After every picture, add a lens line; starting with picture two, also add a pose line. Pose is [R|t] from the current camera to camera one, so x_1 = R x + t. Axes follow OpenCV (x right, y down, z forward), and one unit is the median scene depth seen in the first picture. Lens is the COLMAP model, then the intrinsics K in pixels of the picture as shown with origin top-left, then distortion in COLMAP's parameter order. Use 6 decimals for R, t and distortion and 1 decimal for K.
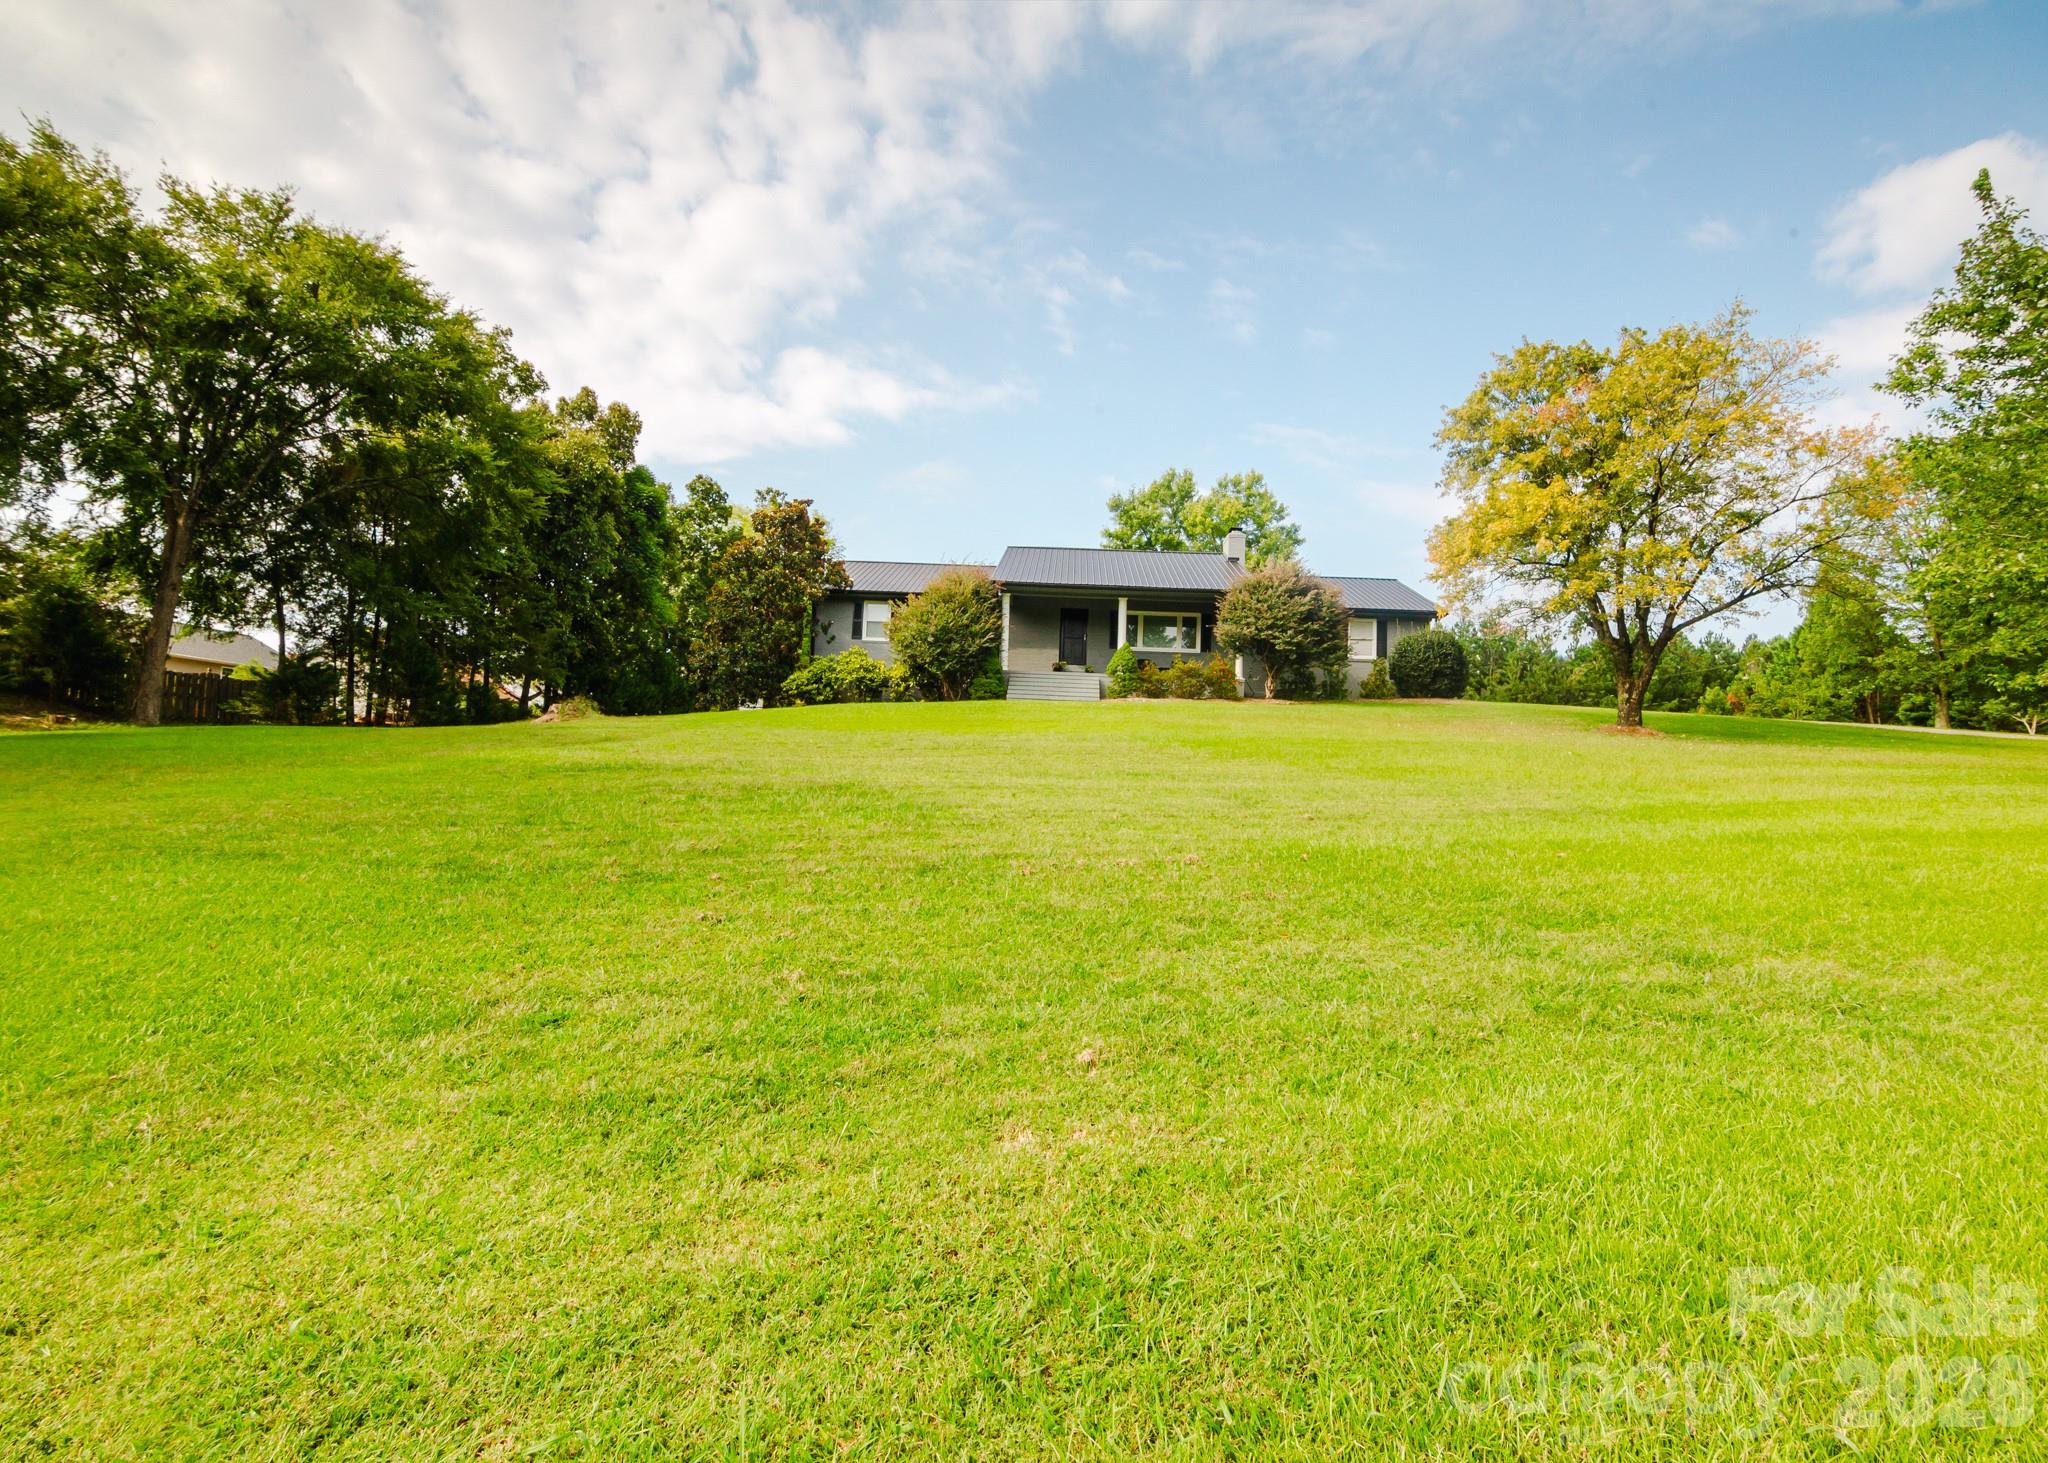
lens RADIAL K [[1052.7, 0, 1035.8], [0, 1052.7, 736.3], [0, 0, 1]] dist [-0.000471, 0.000475]
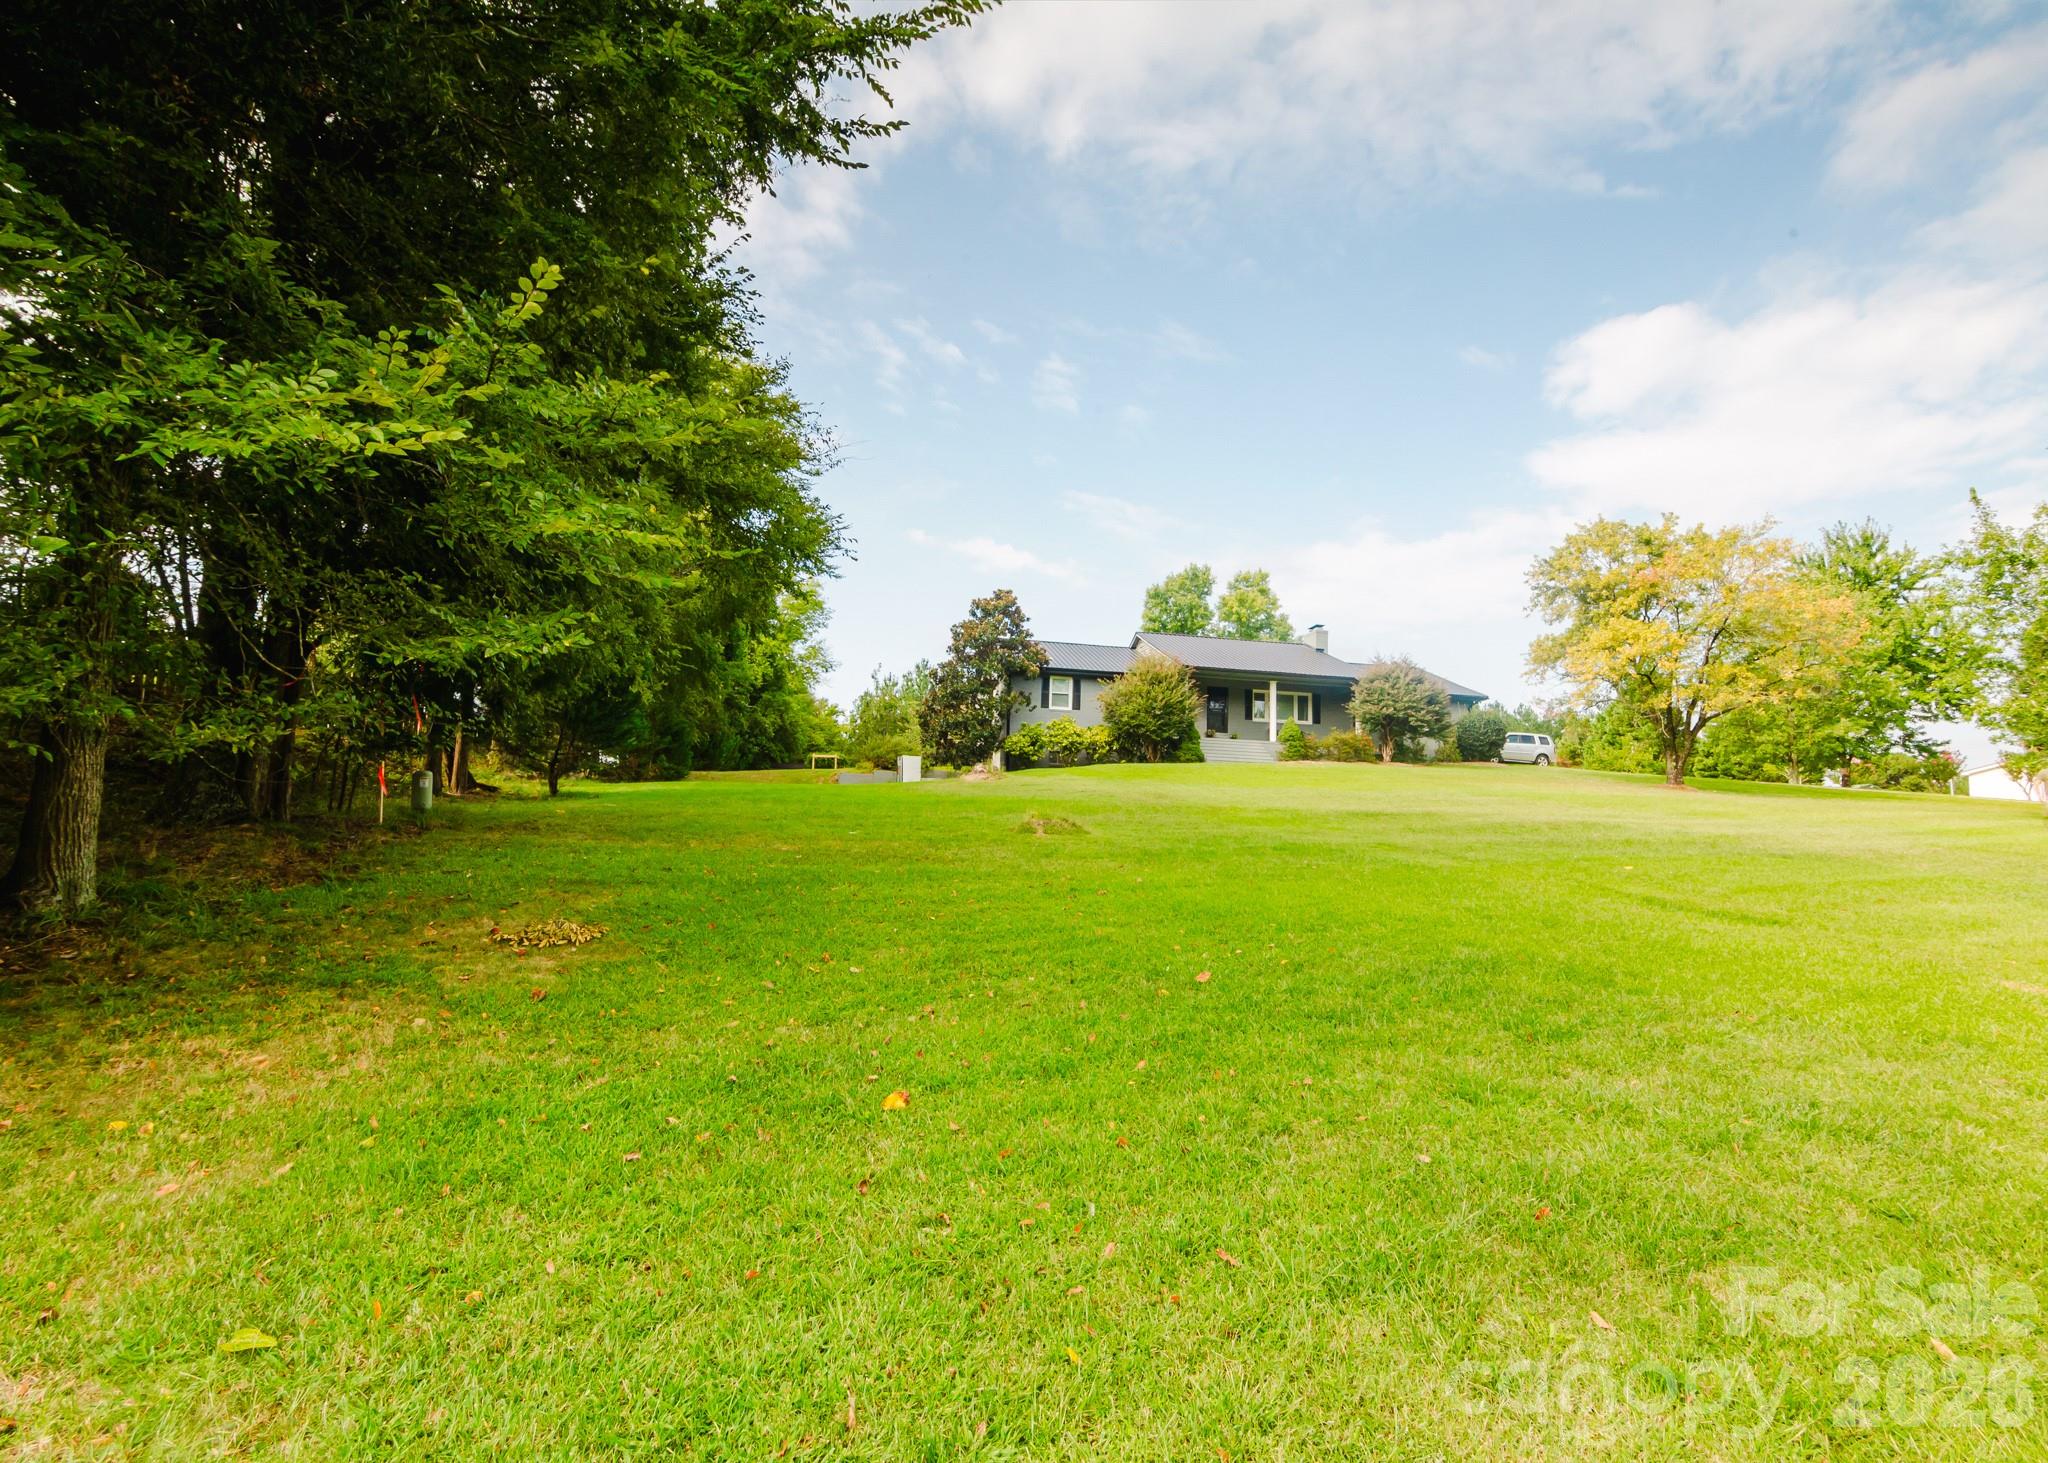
lens RADIAL K [[1117.2, 0, 1024.0], [0, 1117.2, 731.5], [0, 0, 1]] dist [0.015454, 0.000380]
pose [[0.972018, 0.014921, 0.234434, -0.484056], [-0.001510, 0.998357, -0.057281, 0.006187], [-0.234903, 0.055324, 0.970443, -0.214731]]
